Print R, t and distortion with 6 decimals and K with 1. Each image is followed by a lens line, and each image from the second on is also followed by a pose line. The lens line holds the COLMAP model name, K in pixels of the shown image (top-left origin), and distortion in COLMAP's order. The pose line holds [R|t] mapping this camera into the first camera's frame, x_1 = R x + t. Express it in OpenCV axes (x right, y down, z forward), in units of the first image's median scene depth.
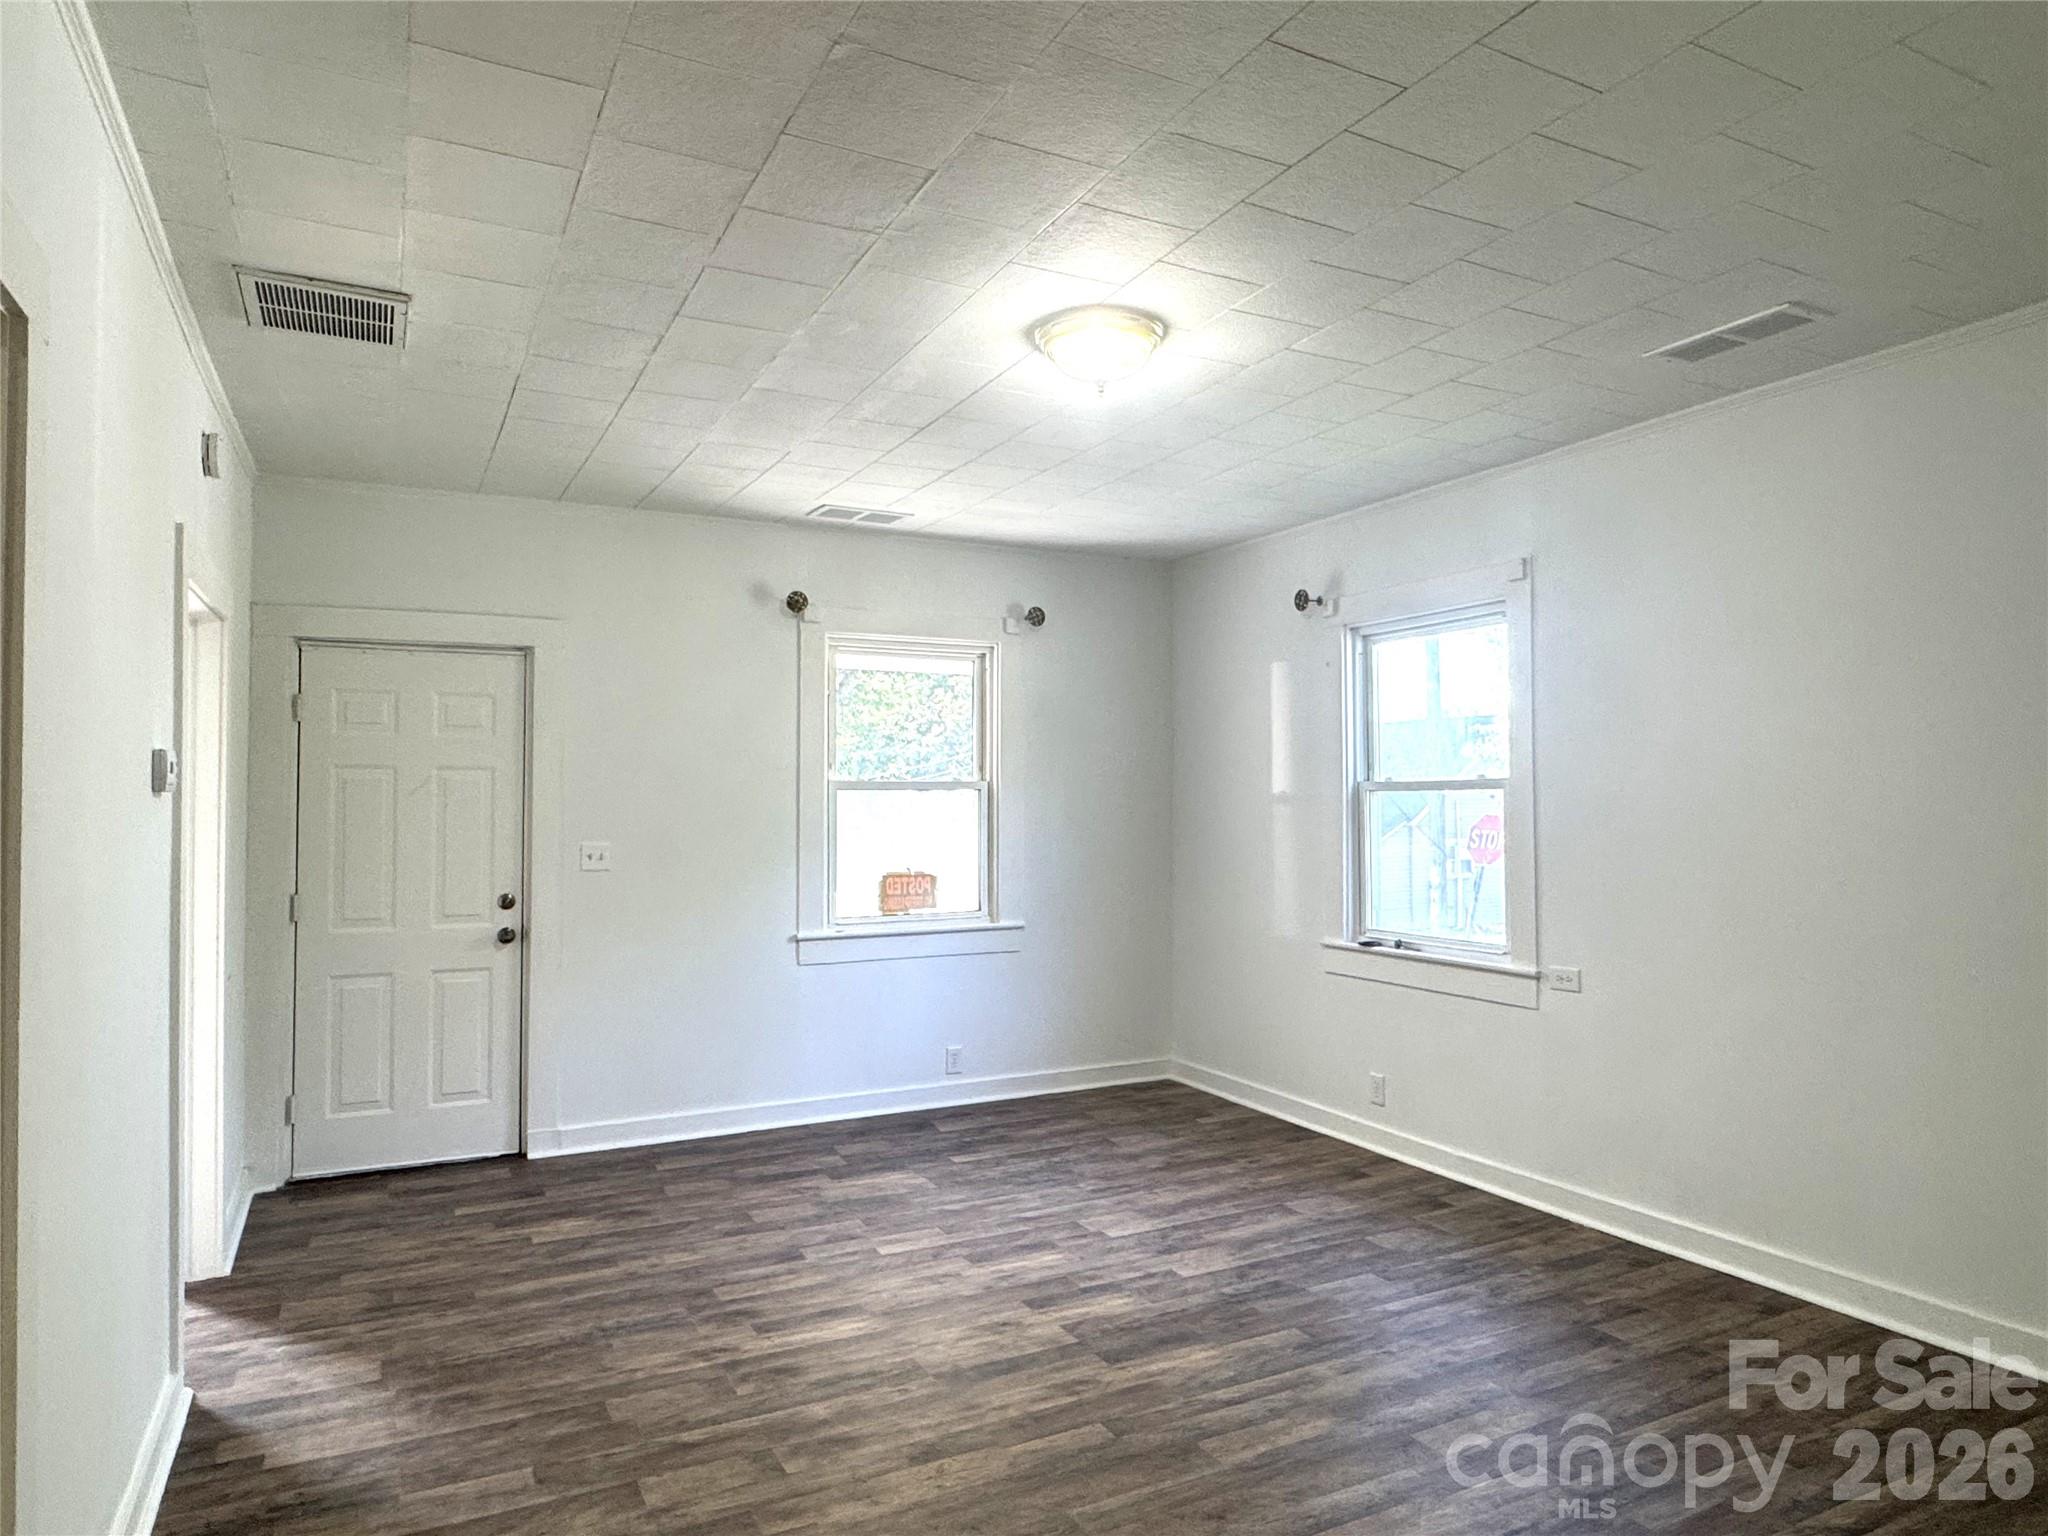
lens RADIAL K [[1234.2, 0, 1021.2], [0, 1234.2, 766.8], [0, 0, 1]] dist [0.005647, -0.000174]
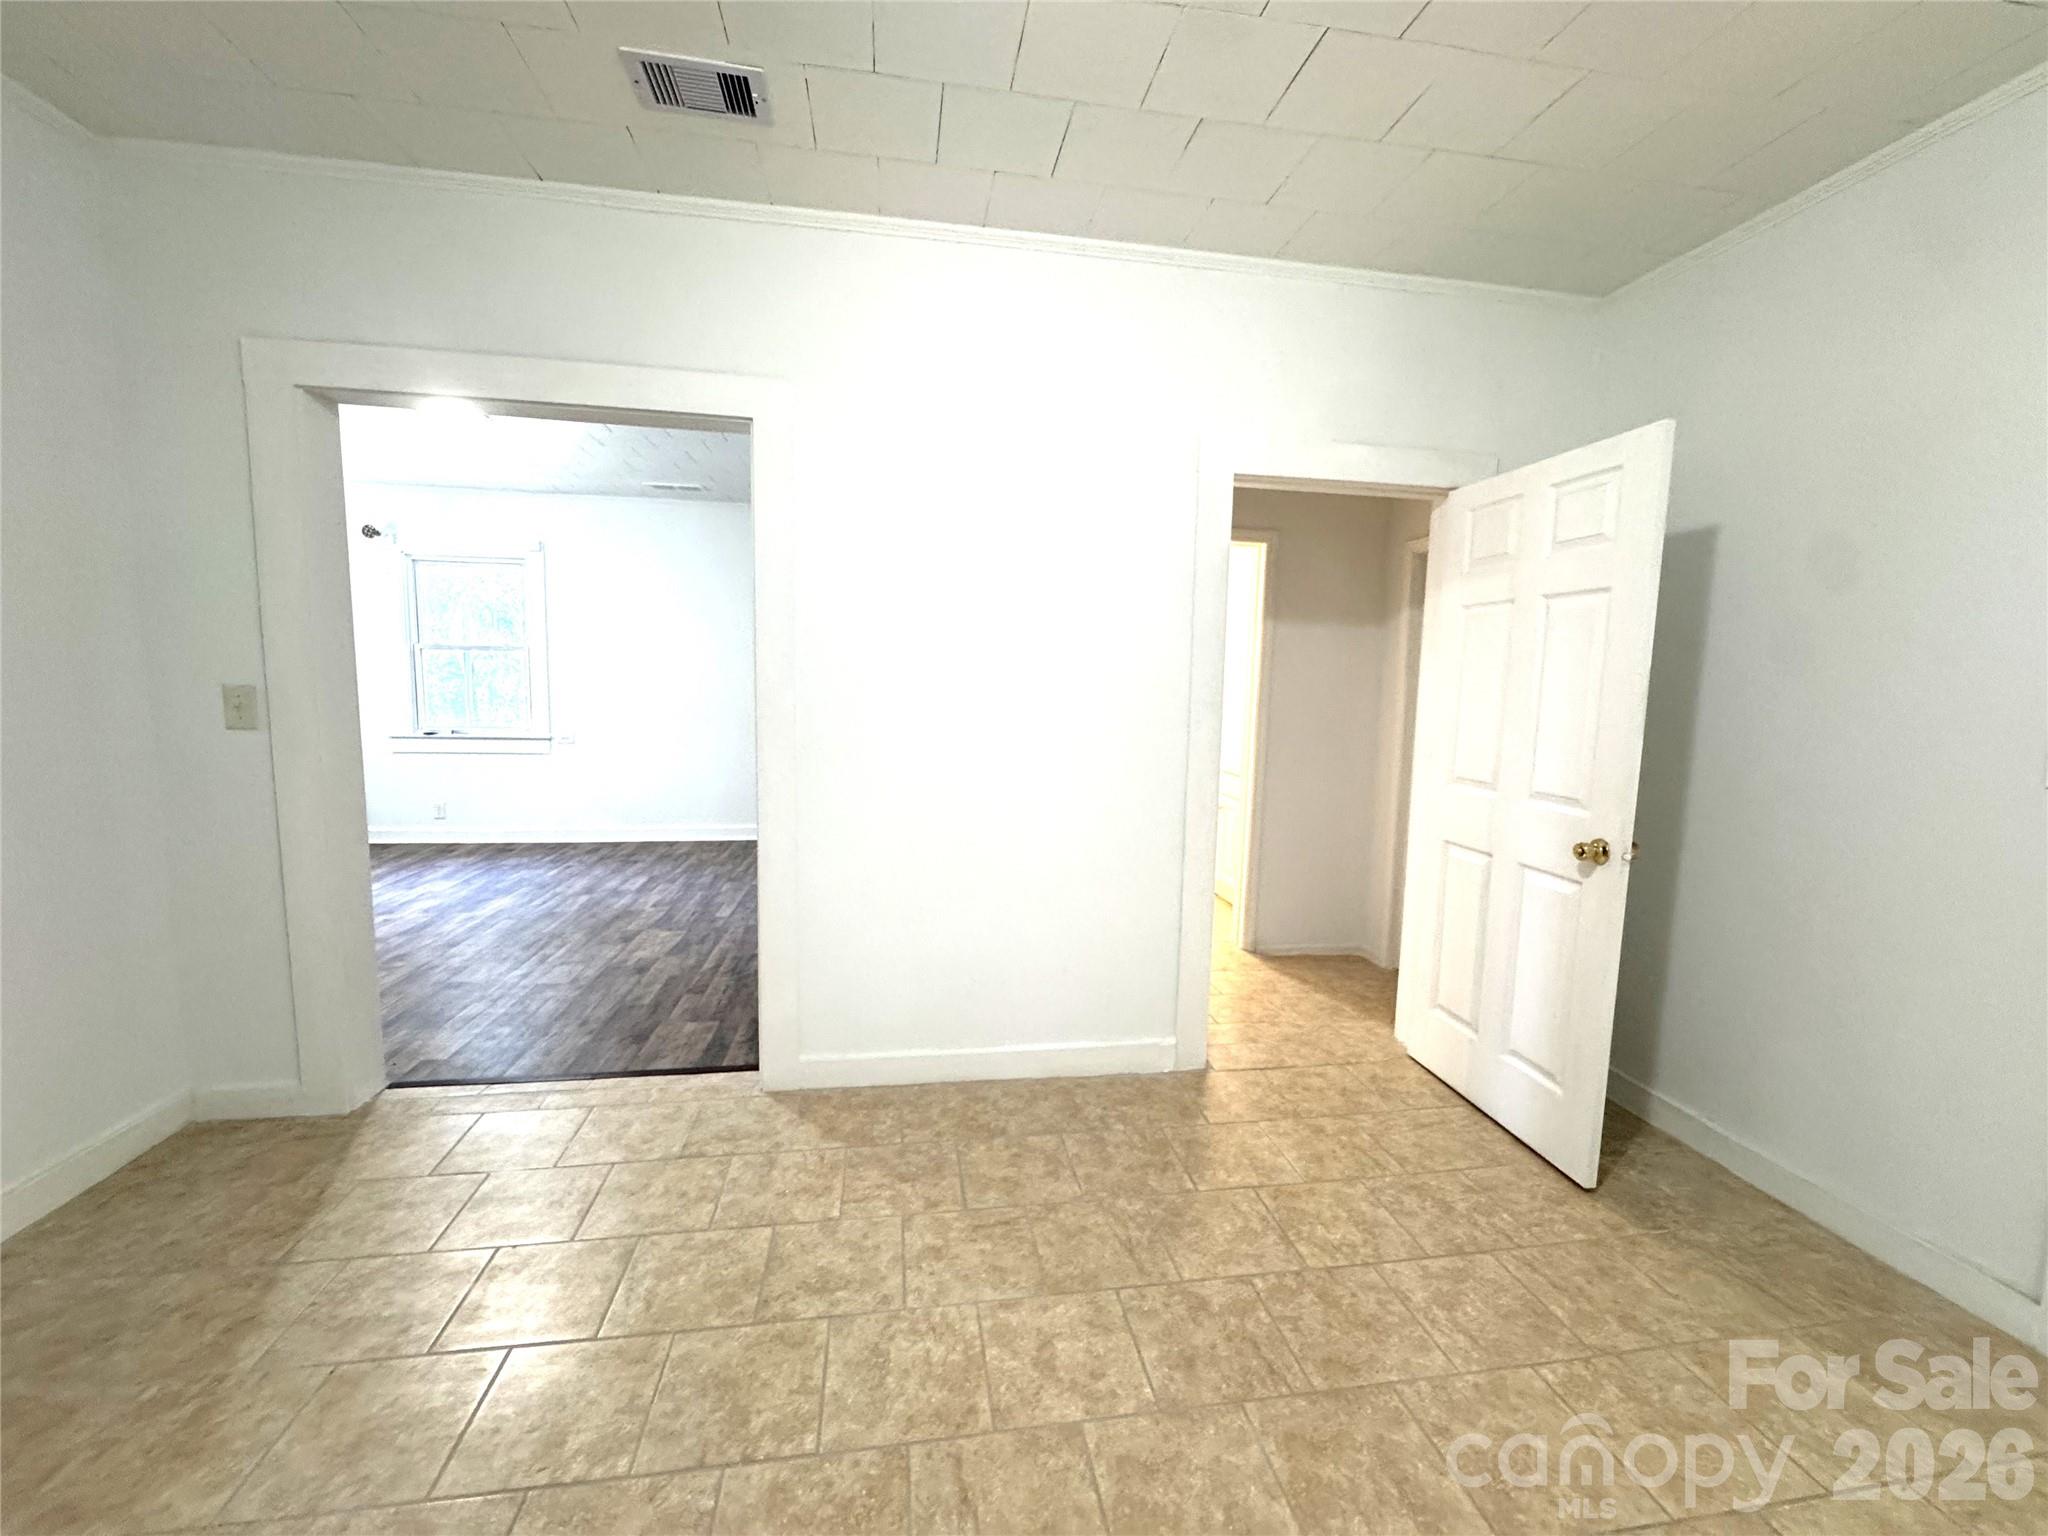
lens RADIAL K [[819.0, 0, 1023.9], [0, 819.0, 770.6], [0, 0, 1]] dist [-0.002979, 0.000848]
pose [[0.321821, -0.096363, 0.941884, -1.048403], [-0.045491, 0.992085, 0.117042, 0.029318], [-0.945707, -0.080514, 0.314890, -0.383371]]
